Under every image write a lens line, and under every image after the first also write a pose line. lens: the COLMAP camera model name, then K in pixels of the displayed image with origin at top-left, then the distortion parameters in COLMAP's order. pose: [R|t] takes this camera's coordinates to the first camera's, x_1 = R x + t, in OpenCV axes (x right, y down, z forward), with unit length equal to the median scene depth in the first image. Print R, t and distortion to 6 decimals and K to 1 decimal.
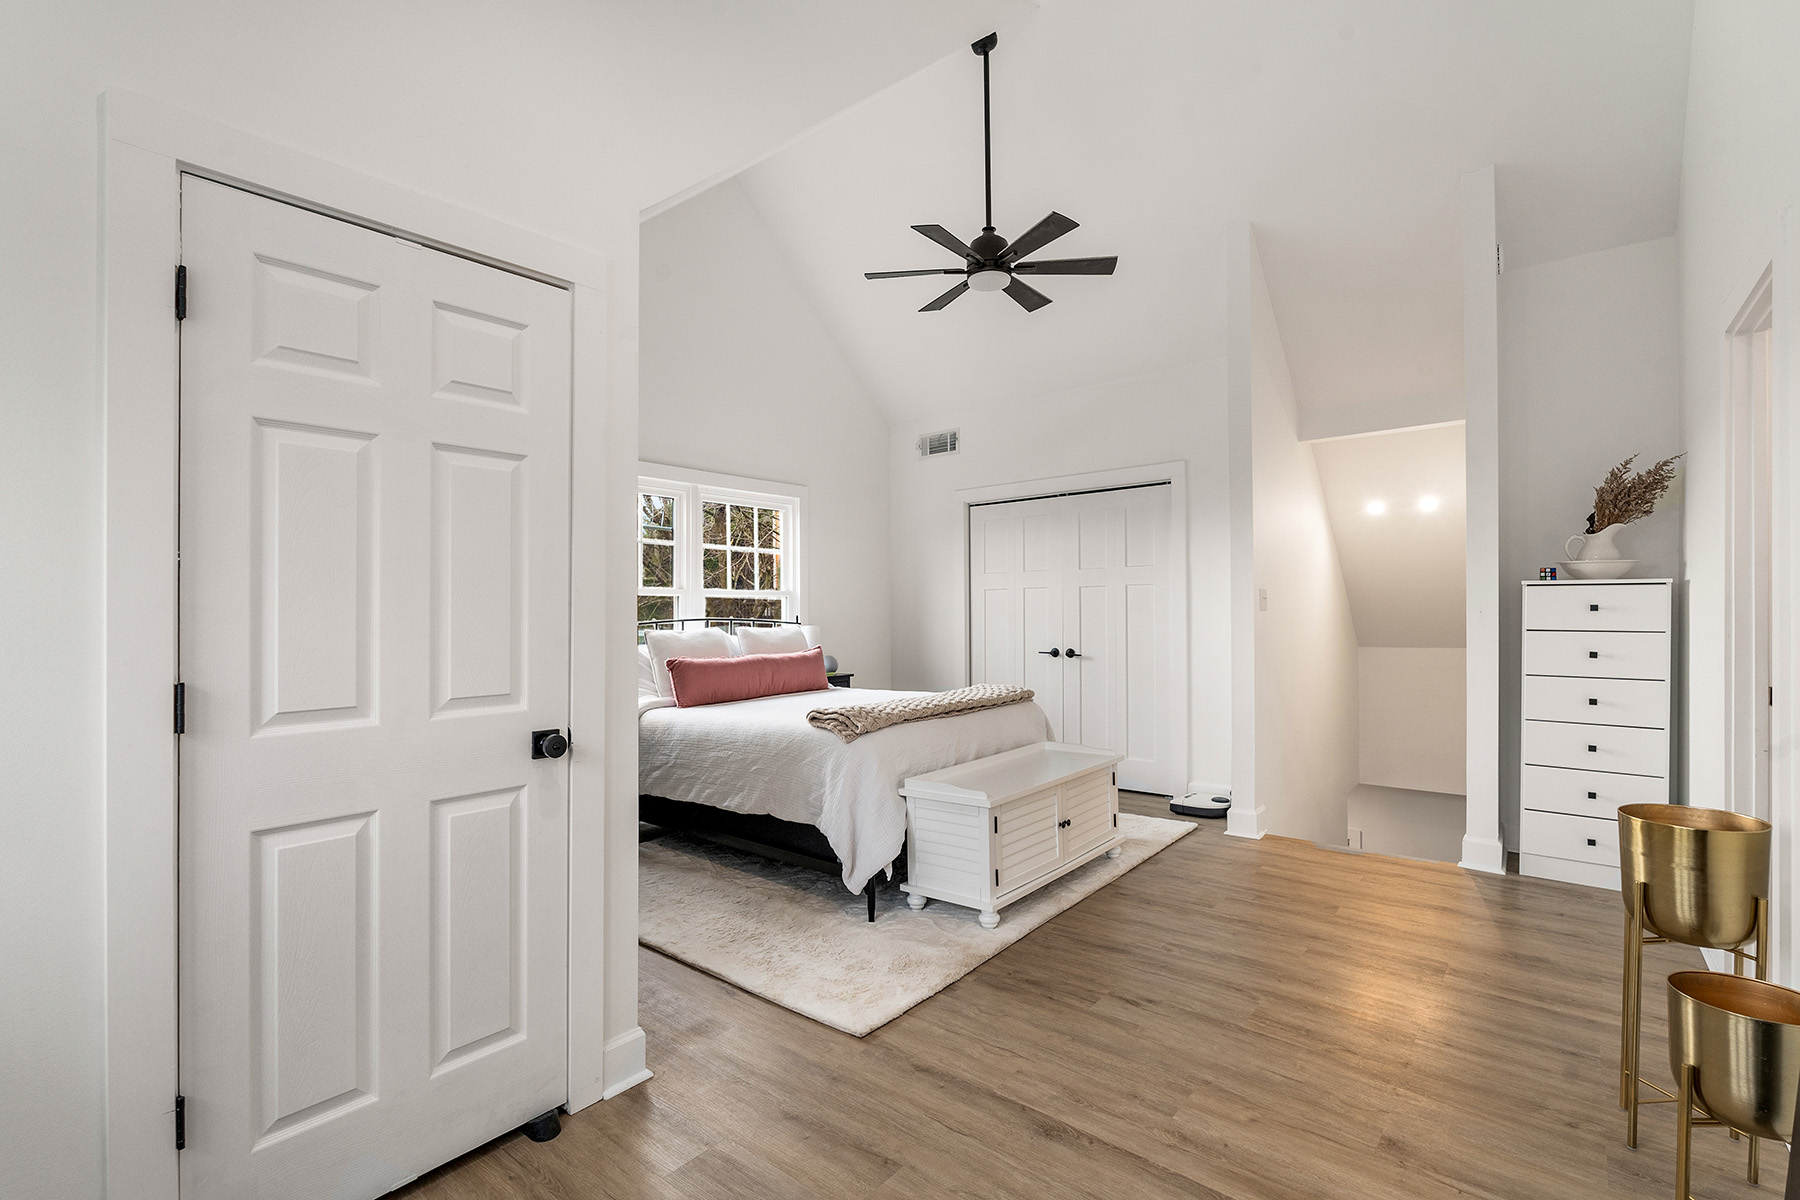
lens RADIAL K [[806.3, 0, 904.4], [0, 806.3, 607.2], [0, 0, 1]] dist [-0.000405, -0.000291]
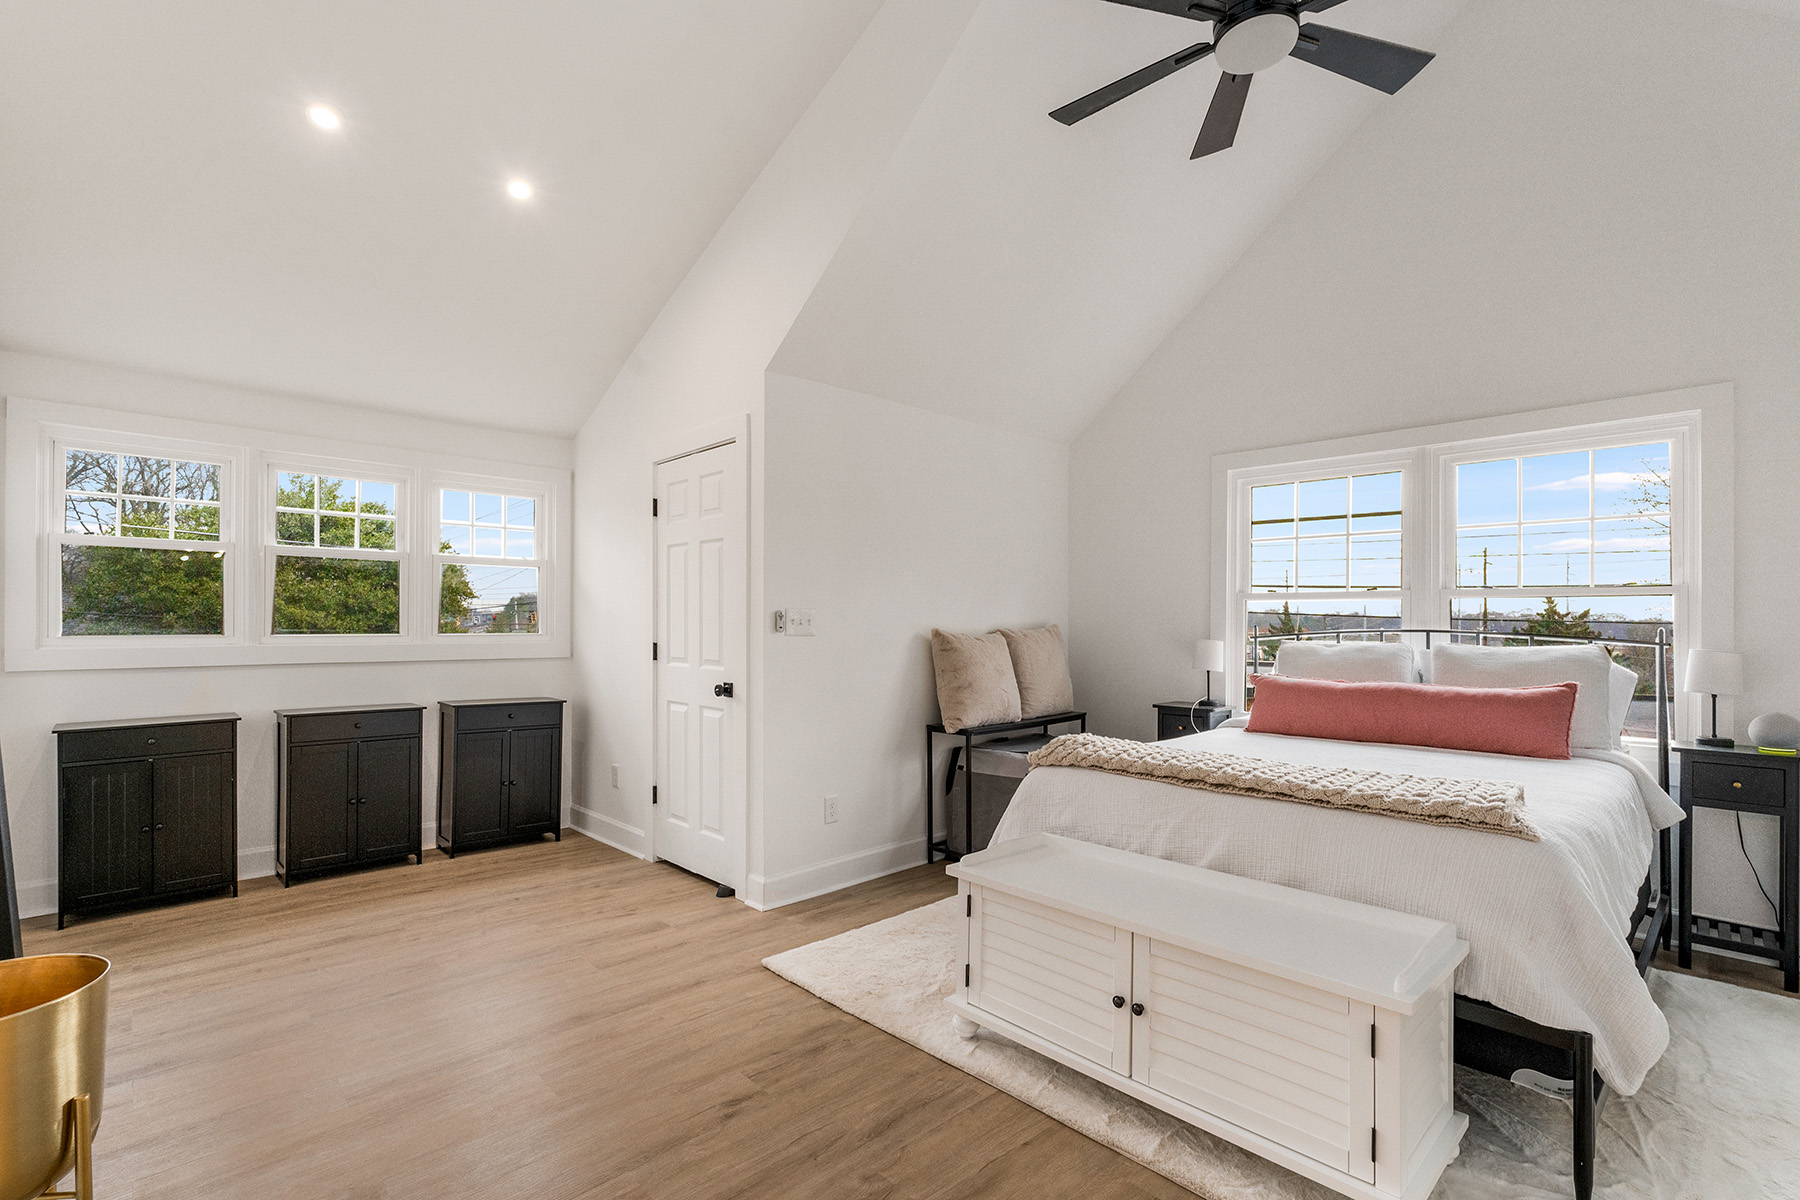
lens RADIAL K [[825.0, 0, 898.9], [0, 825.0, 614.6], [0, 0, 1]] dist [-0.000530, -0.000132]
pose [[-0.129969, 0.001165, -0.991517, 1.165021], [0.004865, 0.999988, 0.000537, -0.002477], [0.991506, -0.004754, -0.129973, 1.367916]]
